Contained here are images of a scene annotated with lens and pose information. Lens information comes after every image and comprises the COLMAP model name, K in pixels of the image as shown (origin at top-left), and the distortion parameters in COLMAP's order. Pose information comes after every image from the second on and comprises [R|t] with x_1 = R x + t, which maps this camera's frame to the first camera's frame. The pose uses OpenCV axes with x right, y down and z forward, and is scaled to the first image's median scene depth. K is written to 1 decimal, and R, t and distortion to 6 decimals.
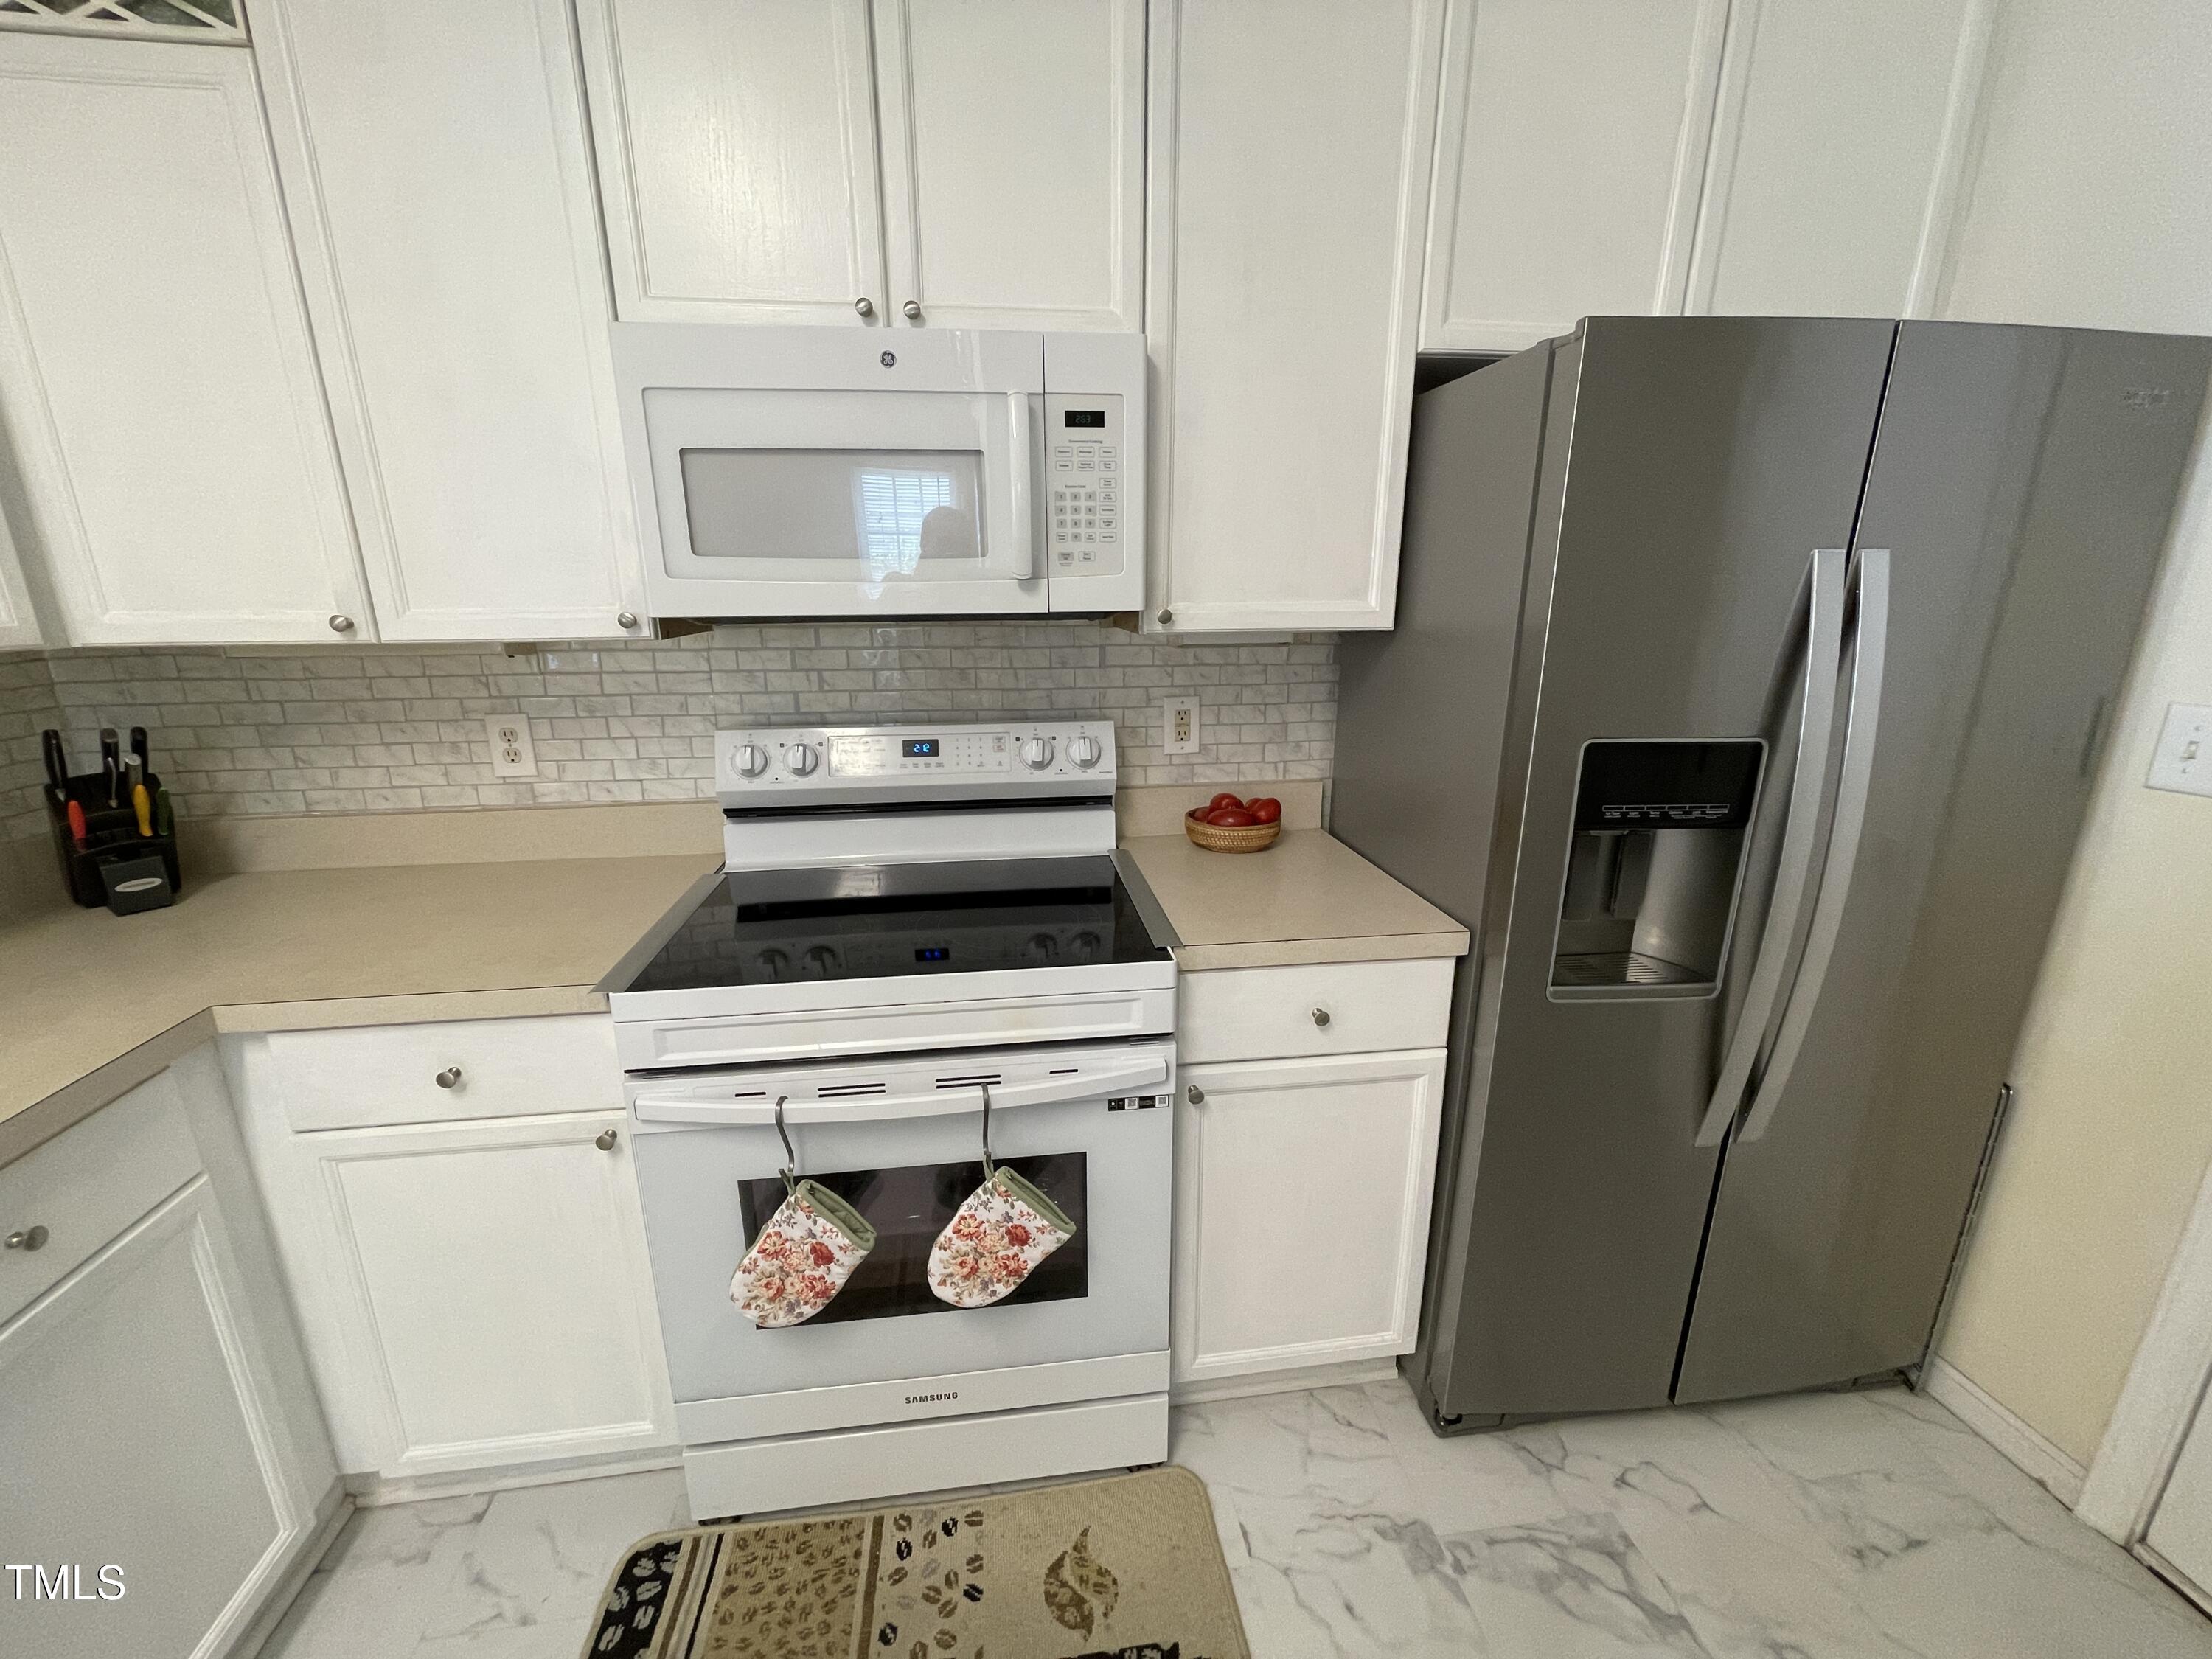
lens RADIAL K [[889.7, 0, 1095.3], [0, 889.7, 824.7], [0, 0, 1]] dist [-0.002141, 0.000334]
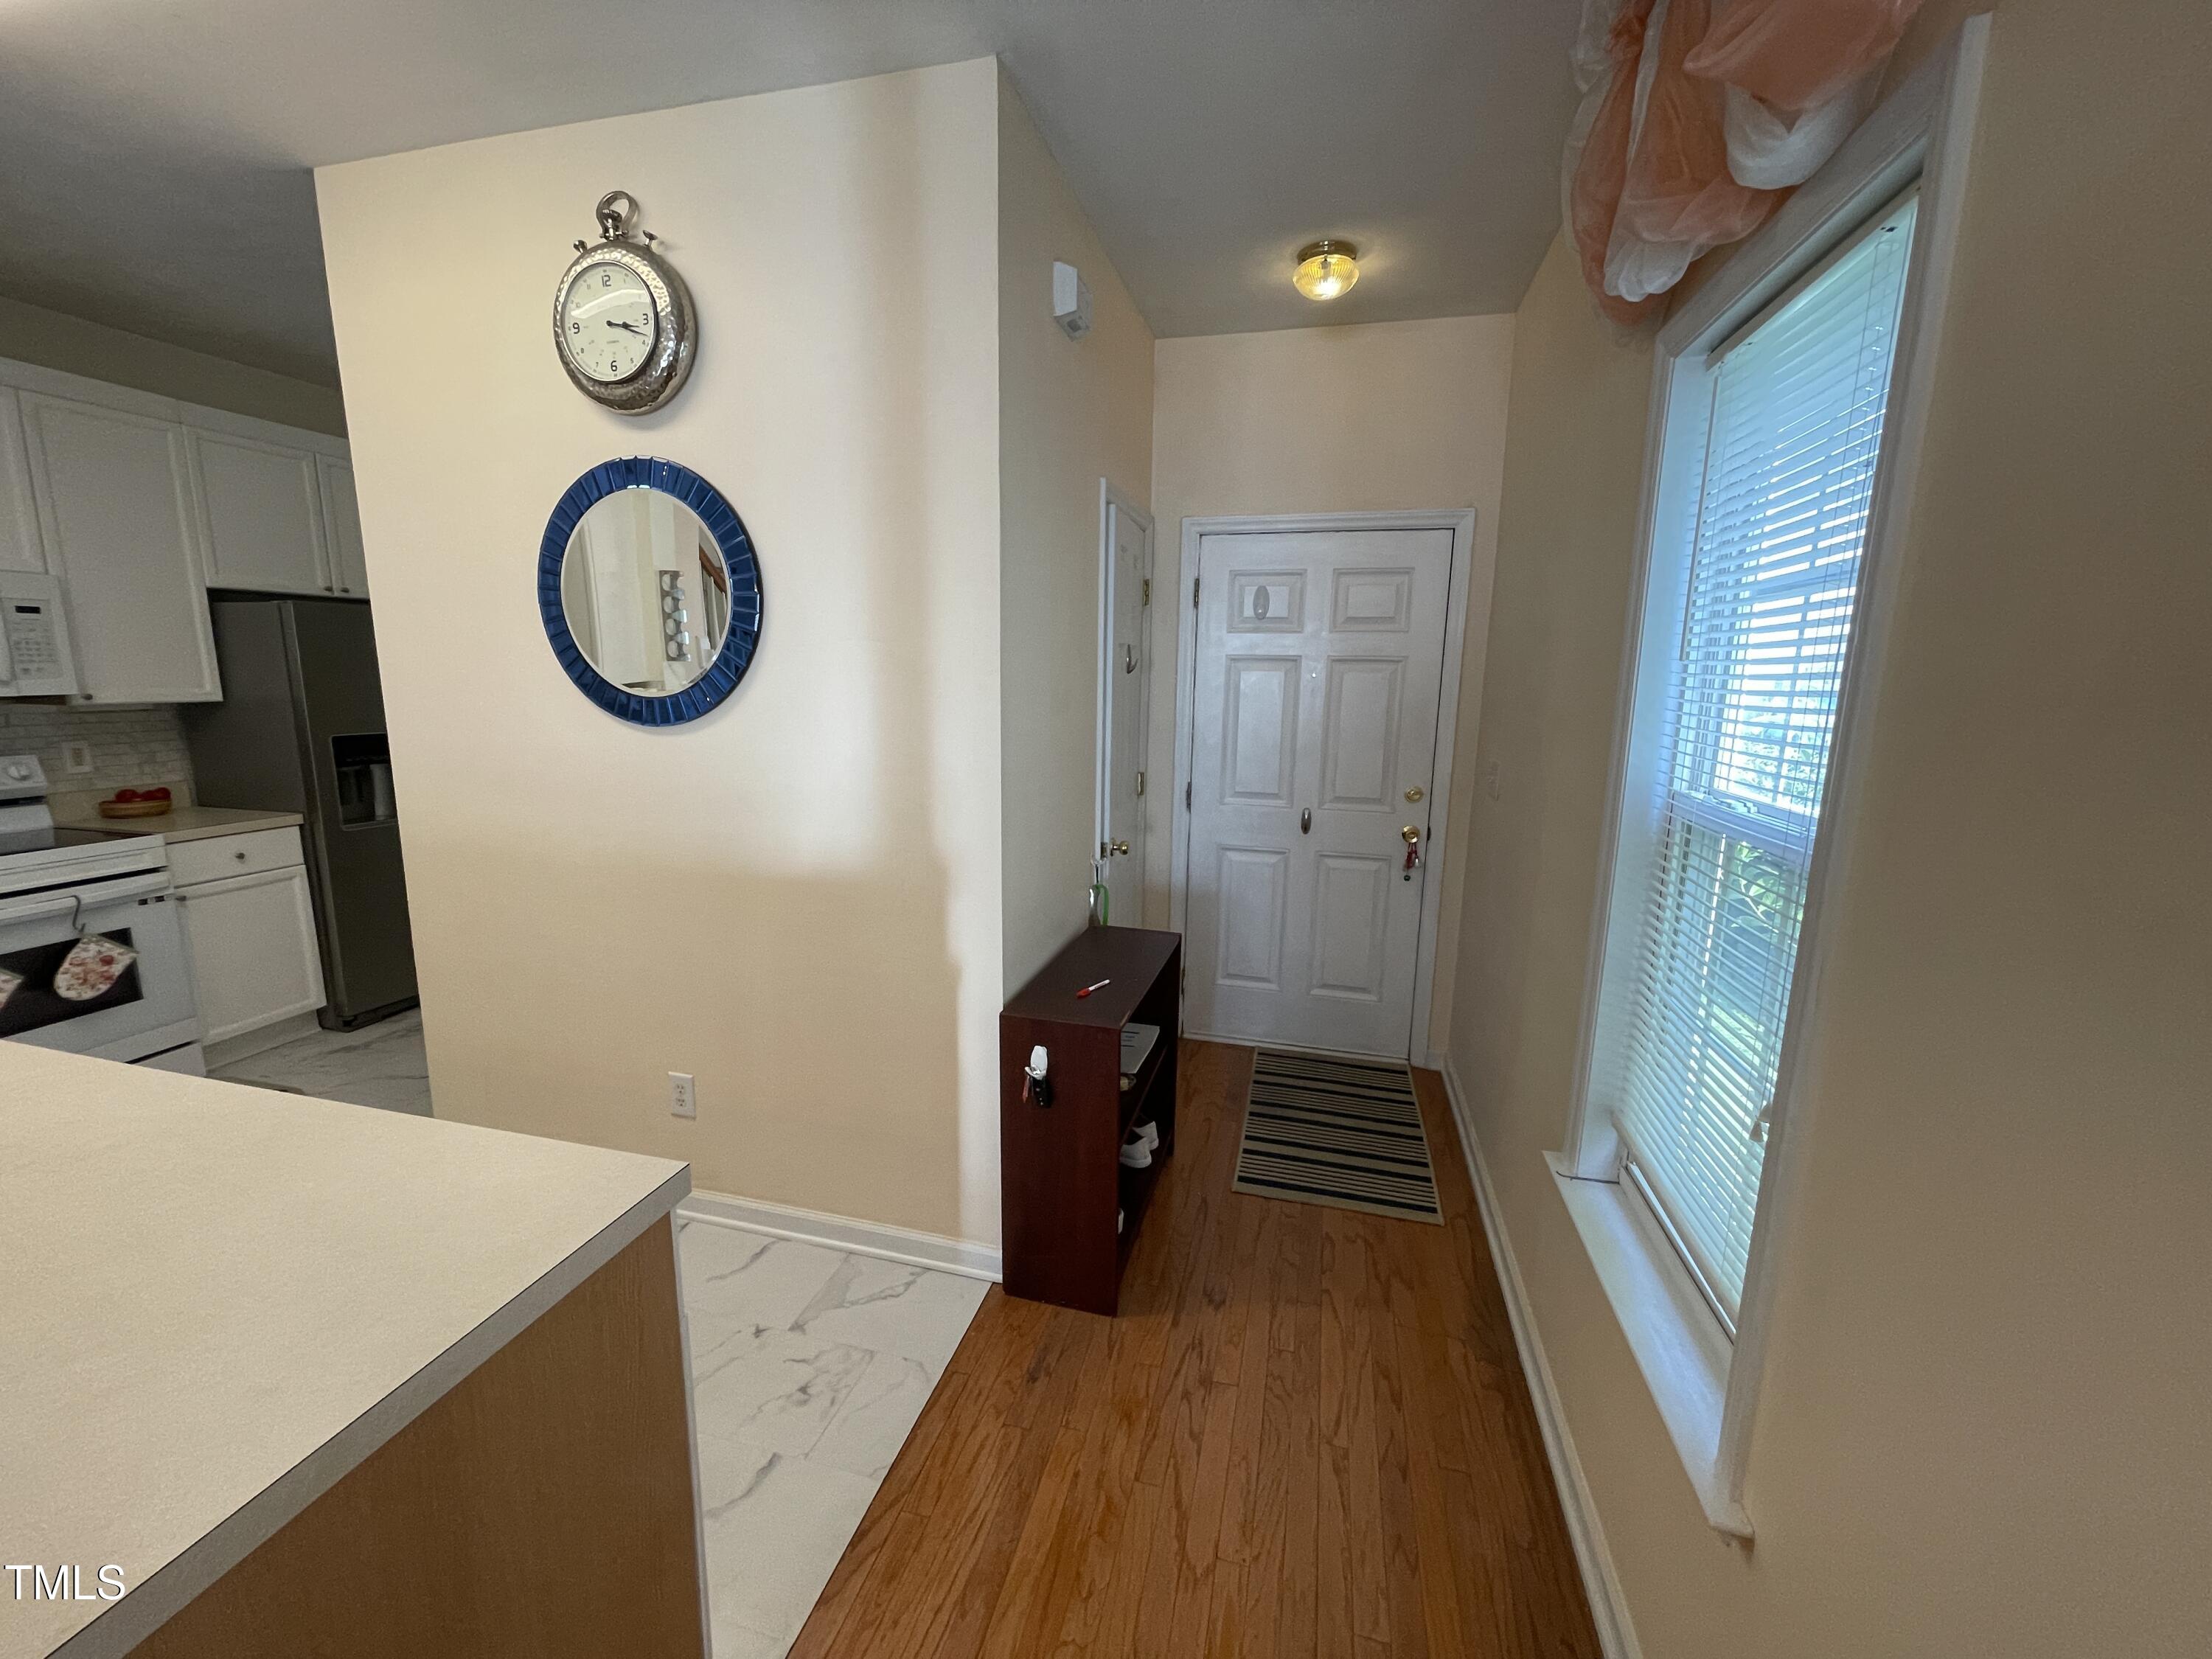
lens RADIAL K [[889.7, 0, 1095.3], [0, 889.7, 824.7], [0, 0, 1]] dist [-0.002141, 0.000334]
pose [[0.381403, -0.154139, 0.911467, -1.042423], [0.225717, 0.971684, 0.069871, 0.484249], [-0.896428, 0.179085, 0.405395, -2.076034]]
